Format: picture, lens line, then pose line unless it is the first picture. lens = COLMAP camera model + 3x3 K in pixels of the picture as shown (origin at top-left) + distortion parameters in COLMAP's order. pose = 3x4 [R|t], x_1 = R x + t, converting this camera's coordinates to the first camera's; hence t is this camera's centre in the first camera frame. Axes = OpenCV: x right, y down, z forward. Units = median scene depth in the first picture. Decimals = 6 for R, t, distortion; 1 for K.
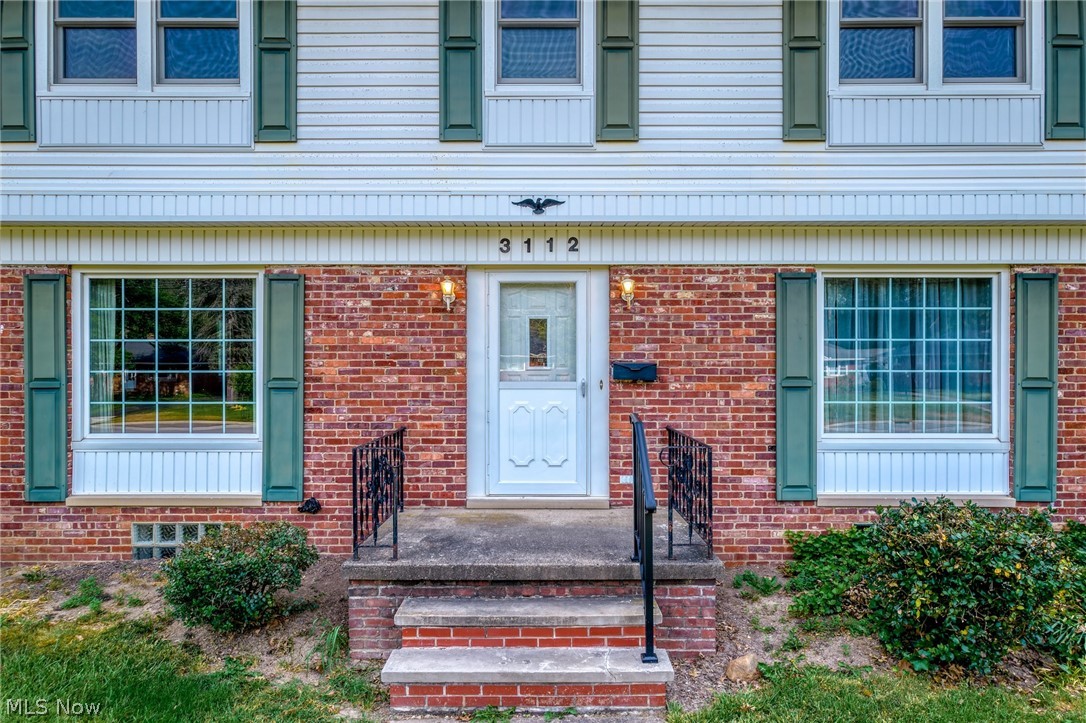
lens RADIAL K [[701.7, 0, 546.6], [0, 701.7, 367.4], [0, 0, 1]] dist [0.005196, 0.003617]
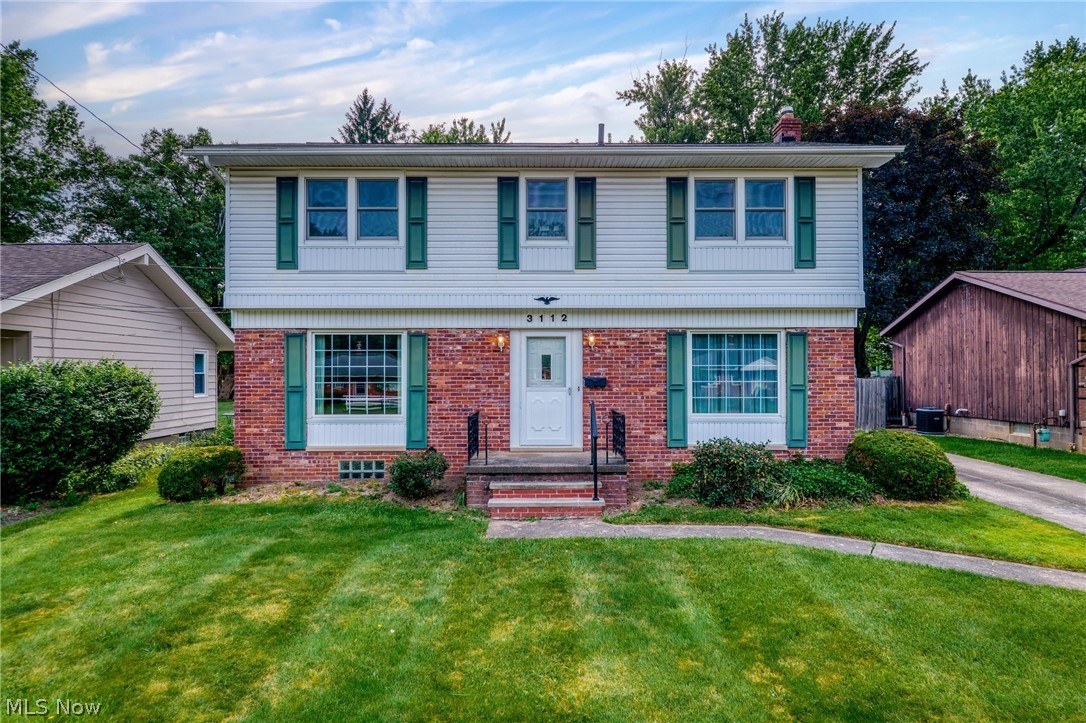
lens RADIAL K [[701.7, 0, 538.5], [0, 701.7, 363.3], [0, 0, 1]] dist [0.005196, 0.003617]
pose [[0.999994, -0.002364, 0.002331, -0.038860], [0.002394, 0.999911, -0.013149, -0.021379], [-0.002300, 0.013155, 0.999911, -0.974068]]
